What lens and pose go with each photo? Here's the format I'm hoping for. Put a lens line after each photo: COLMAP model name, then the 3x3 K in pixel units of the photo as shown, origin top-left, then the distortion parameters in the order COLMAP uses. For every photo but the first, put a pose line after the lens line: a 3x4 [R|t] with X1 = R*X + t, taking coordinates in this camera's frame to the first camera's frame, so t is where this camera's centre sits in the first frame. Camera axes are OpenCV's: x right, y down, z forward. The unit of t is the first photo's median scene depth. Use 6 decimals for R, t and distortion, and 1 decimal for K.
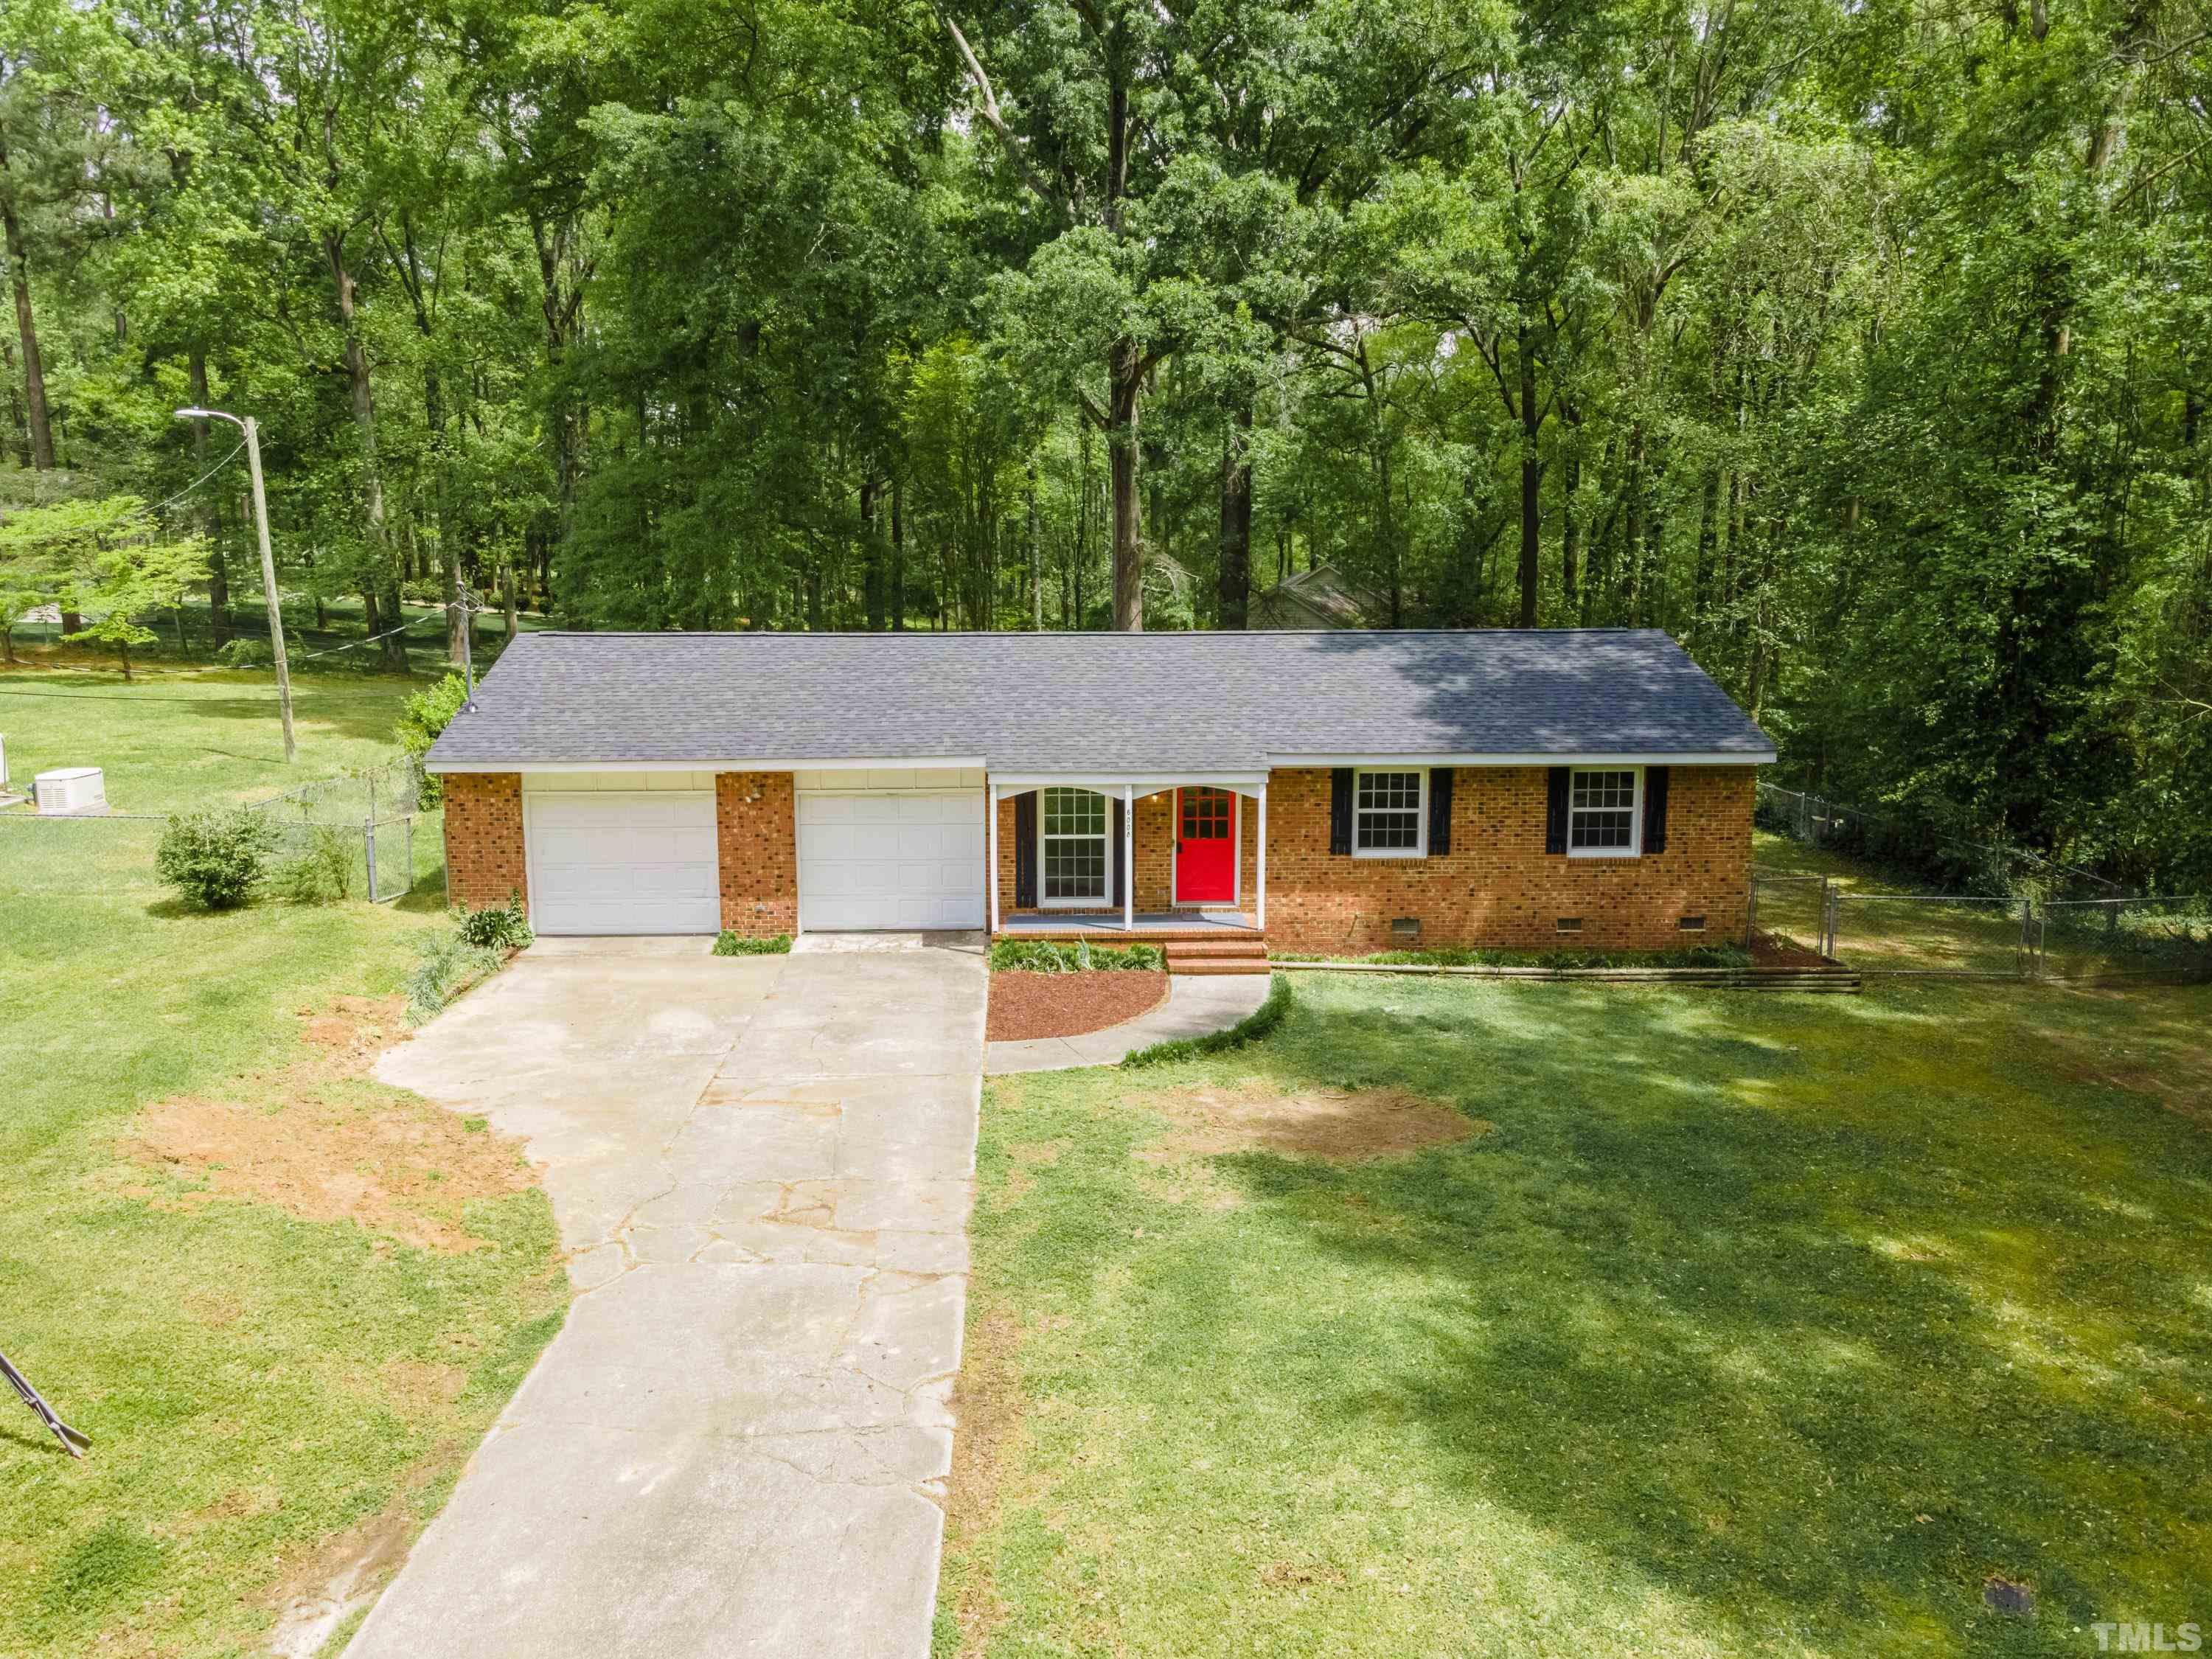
lens RADIAL K [[1605.2, 0, 1072.0], [0, 1605.2, 822.3], [0, 0, 1]] dist [0.062976, 0.003330]
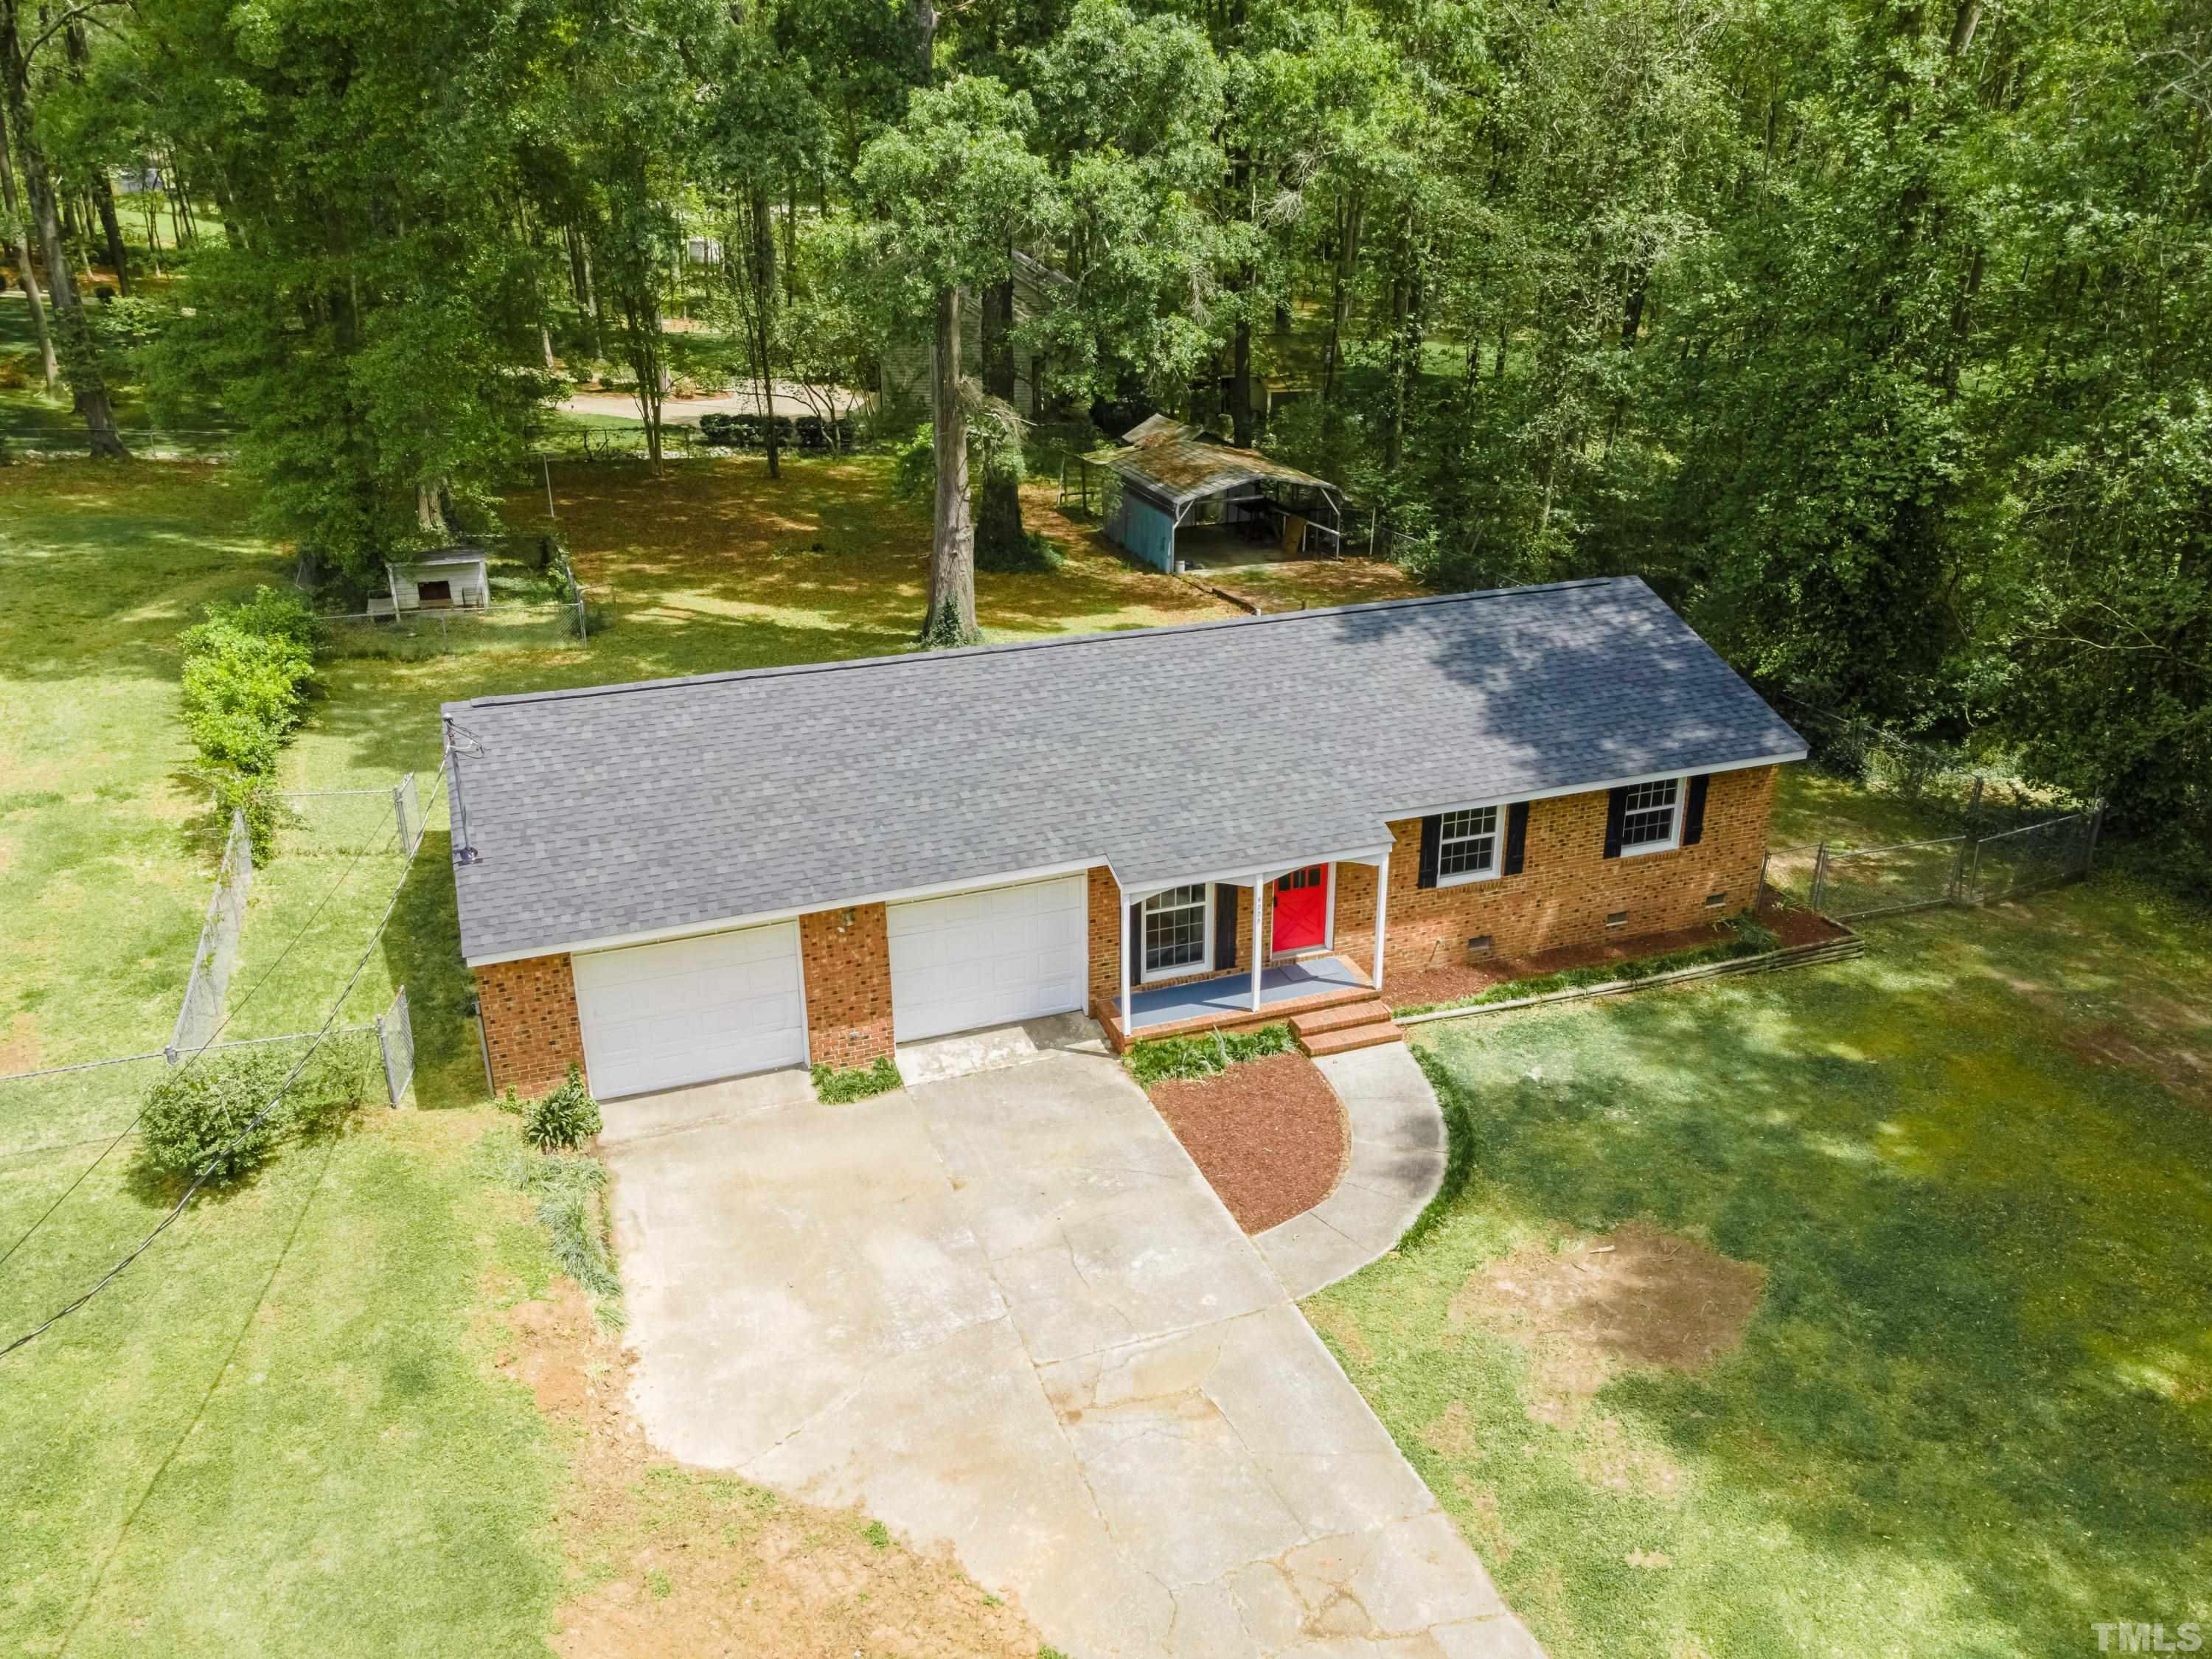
lens RADIAL K [[1655.5, 0, 1128.0], [0, 1655.5, 831.9], [0, 0, 1]] dist [0.057100, 0.005317]
pose [[0.948386, -0.125804, 0.291097, -0.309925], [0.052471, 0.967544, 0.247197, -0.283307], [-0.312747, -0.219164, 0.924206, 0.119190]]
